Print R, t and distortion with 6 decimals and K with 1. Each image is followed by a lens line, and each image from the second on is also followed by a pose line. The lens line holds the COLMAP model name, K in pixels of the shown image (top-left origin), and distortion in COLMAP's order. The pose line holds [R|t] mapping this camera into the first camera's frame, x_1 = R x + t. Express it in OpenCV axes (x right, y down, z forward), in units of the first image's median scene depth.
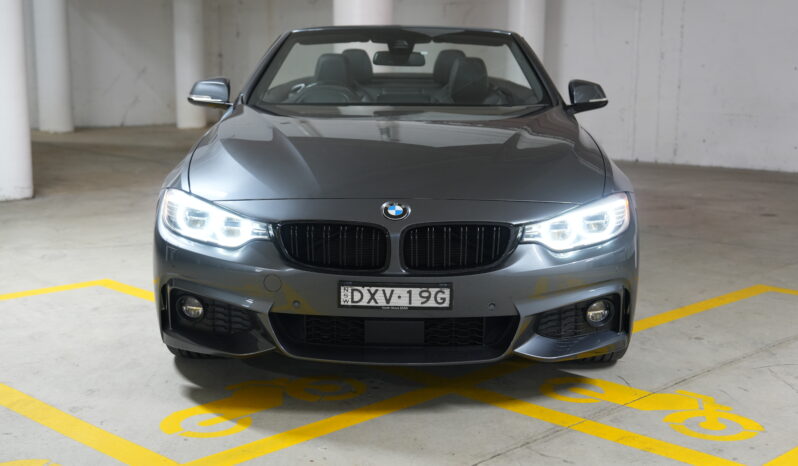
lens RADIAL K [[1121.6, 0, 399.0], [0, 1121.6, 233.0], [0, 0, 1]] dist [0.175964, -0.009142]
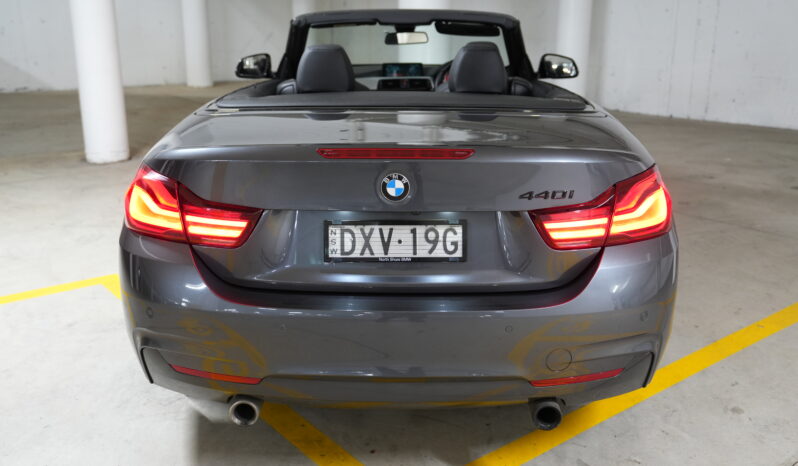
lens RADIAL K [[776.0, 0, 399.0], [0, 776.0, 233.0], [0, 0, 1]] dist [0.016060, 0.019293]
pose [[0.992187, 0.021841, -0.122837, 0.041012], [-0.006682, 0.992448, 0.122484, -0.044778], [0.124584, -0.120706, 0.984839, 0.198346]]
